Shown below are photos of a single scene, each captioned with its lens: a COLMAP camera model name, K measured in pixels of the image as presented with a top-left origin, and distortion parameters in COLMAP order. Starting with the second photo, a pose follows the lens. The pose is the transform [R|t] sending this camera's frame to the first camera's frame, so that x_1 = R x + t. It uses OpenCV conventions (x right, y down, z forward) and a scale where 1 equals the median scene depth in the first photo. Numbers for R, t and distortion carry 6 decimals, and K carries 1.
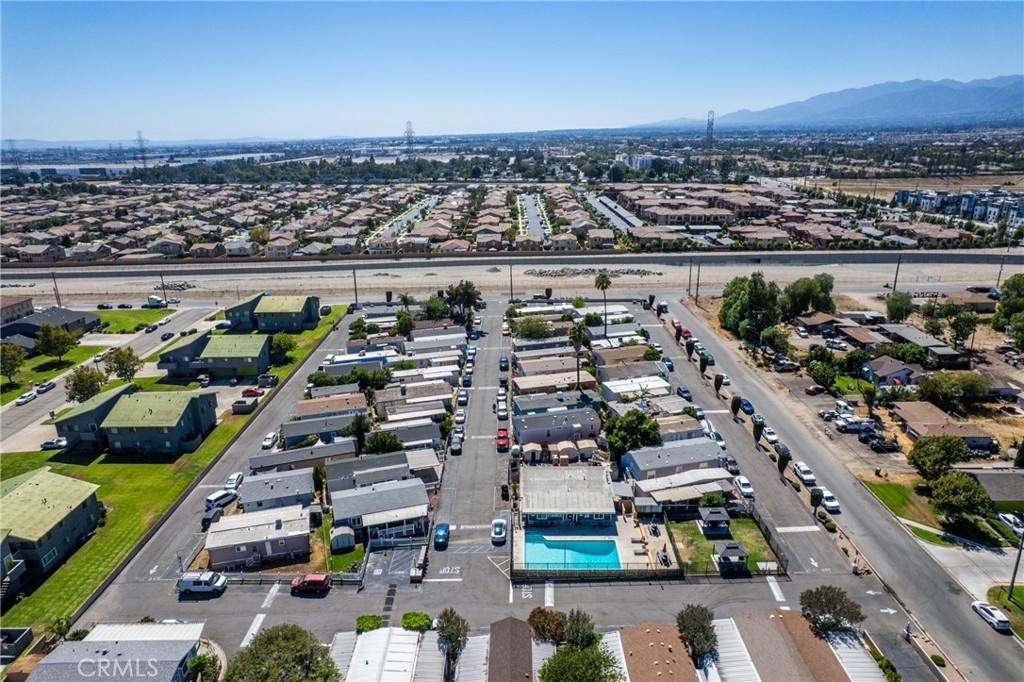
lens RADIAL K [[655.8, 0, 516.2], [0, 655.8, 346.2], [0, 0, 1]] dist [-0.077709, 0.071490]
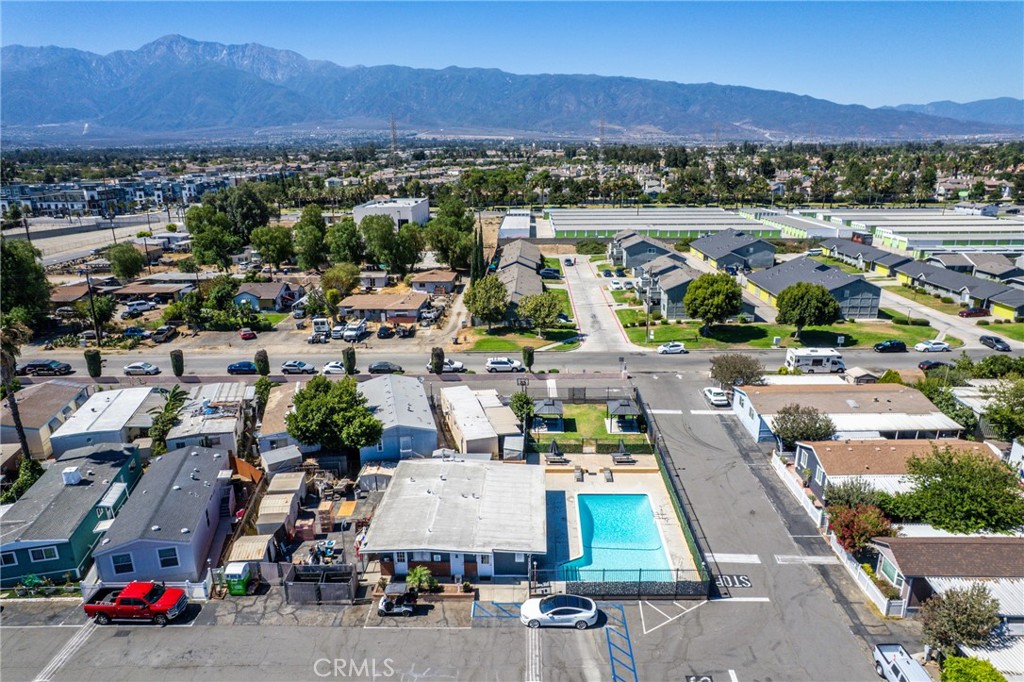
lens RADIAL K [[655.8, 0, 516.2], [0, 655.8, 346.2], [0, 0, 1]] dist [-0.077709, 0.071490]
pose [[0.022210, -0.277069, 0.960593, -0.131047], [0.324231, 0.910894, 0.255237, -0.005831], [-0.945717, 0.305785, 0.110066, 0.288390]]
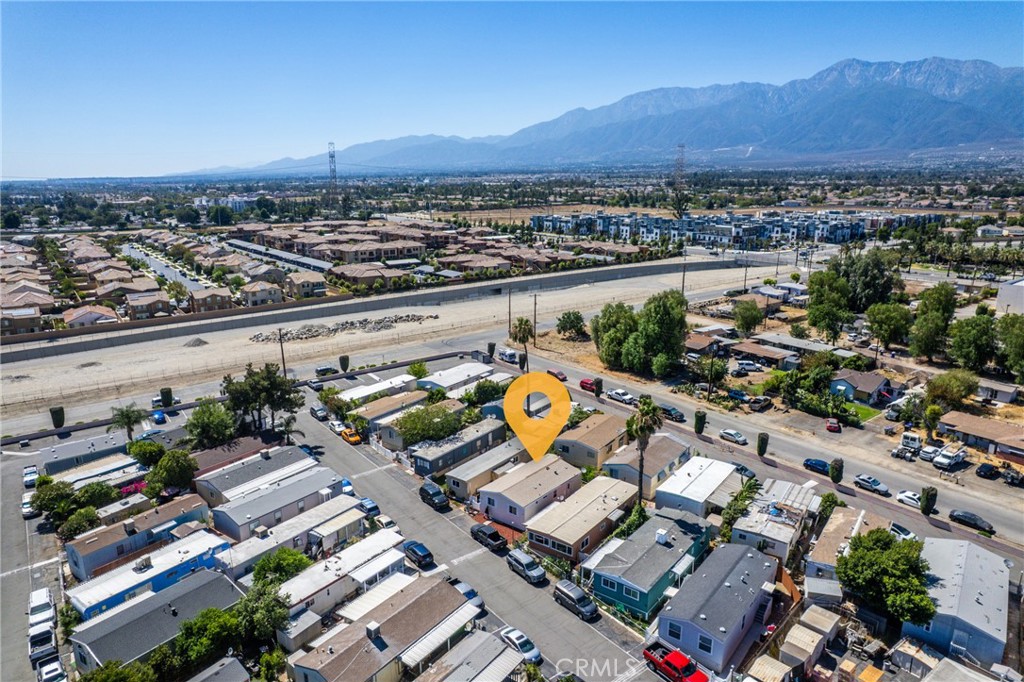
lens RADIAL K [[655.8, 0, 516.2], [0, 655.8, 346.2], [0, 0, 1]] dist [-0.077709, 0.071490]
pose [[0.795806, -0.143867, 0.588213, -0.145146], [0.183745, 0.982940, -0.008182, -0.044442], [-0.577001, 0.114593, 0.808664, 0.265591]]
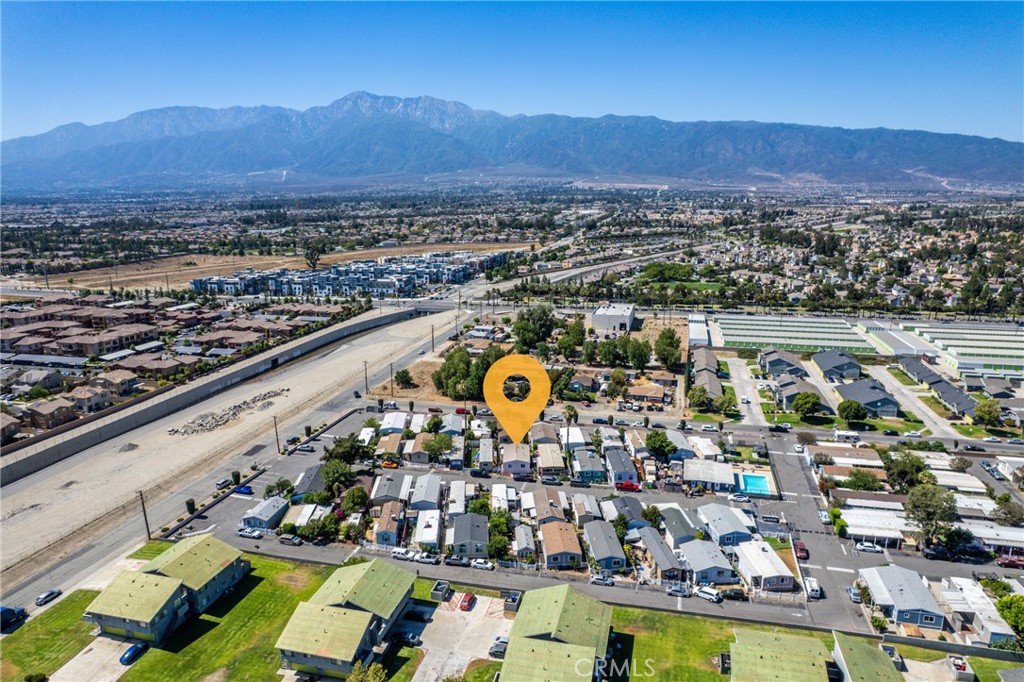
lens RADIAL K [[655.8, 0, 516.2], [0, 655.8, 346.2], [0, 0, 1]] dist [-0.077709, 0.071490]
pose [[0.242877, -0.210643, 0.946911, -0.560907], [0.308906, 0.942119, 0.130344, -0.169223], [-0.919559, 0.260849, 0.293888, 0.290881]]
